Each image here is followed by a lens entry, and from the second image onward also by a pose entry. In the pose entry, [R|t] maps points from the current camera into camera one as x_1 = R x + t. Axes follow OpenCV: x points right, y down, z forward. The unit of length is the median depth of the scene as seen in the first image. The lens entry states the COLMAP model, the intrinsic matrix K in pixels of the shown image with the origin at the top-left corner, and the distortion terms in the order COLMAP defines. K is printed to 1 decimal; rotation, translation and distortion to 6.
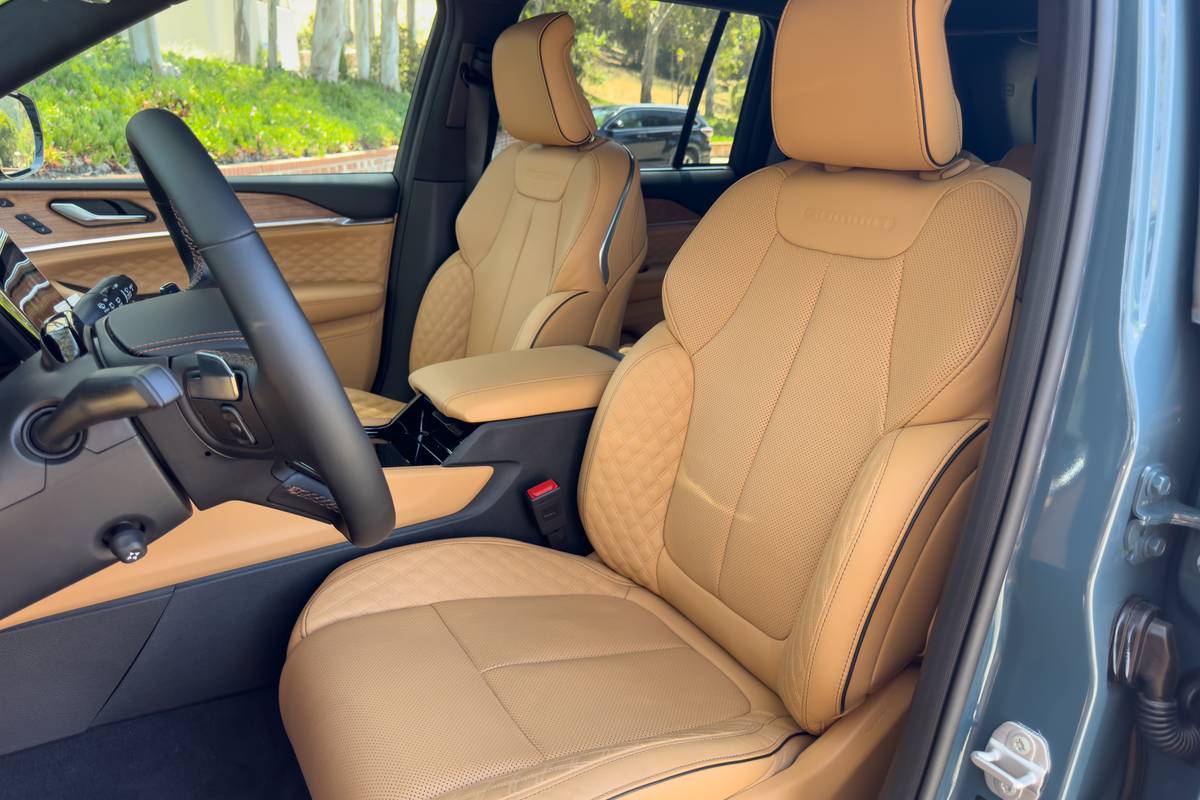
lens RADIAL K [[833.6, 0, 581.0], [0, 833.6, 389.5], [0, 0, 1]] dist [0.099624, -0.155191]
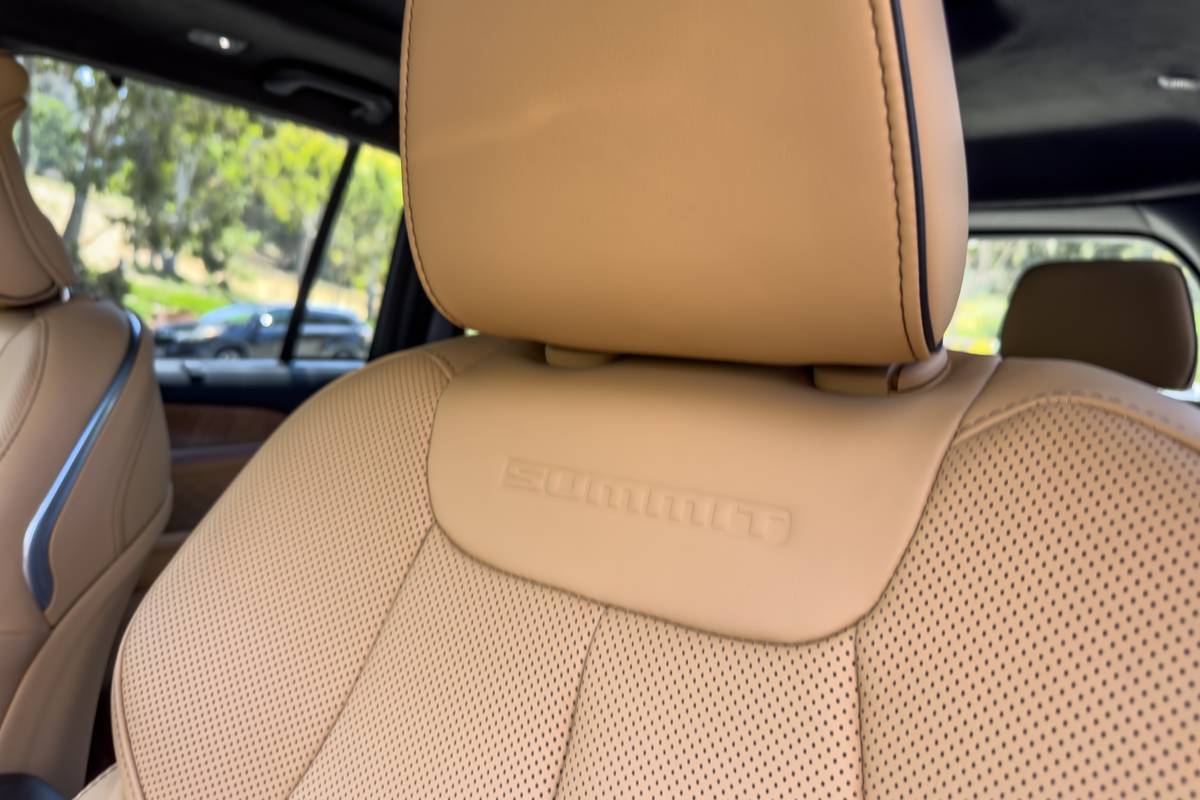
lens RADIAL K [[833.6, 0, 581.0], [0, 833.6, 389.5], [0, 0, 1]] dist [0.099624, -0.155191]
pose [[0.924973, 0.011024, 0.379873, 0.108387], [0.077233, 0.973267, -0.216304, -0.110785], [-0.372103, 0.229414, 0.899394, 0.446460]]
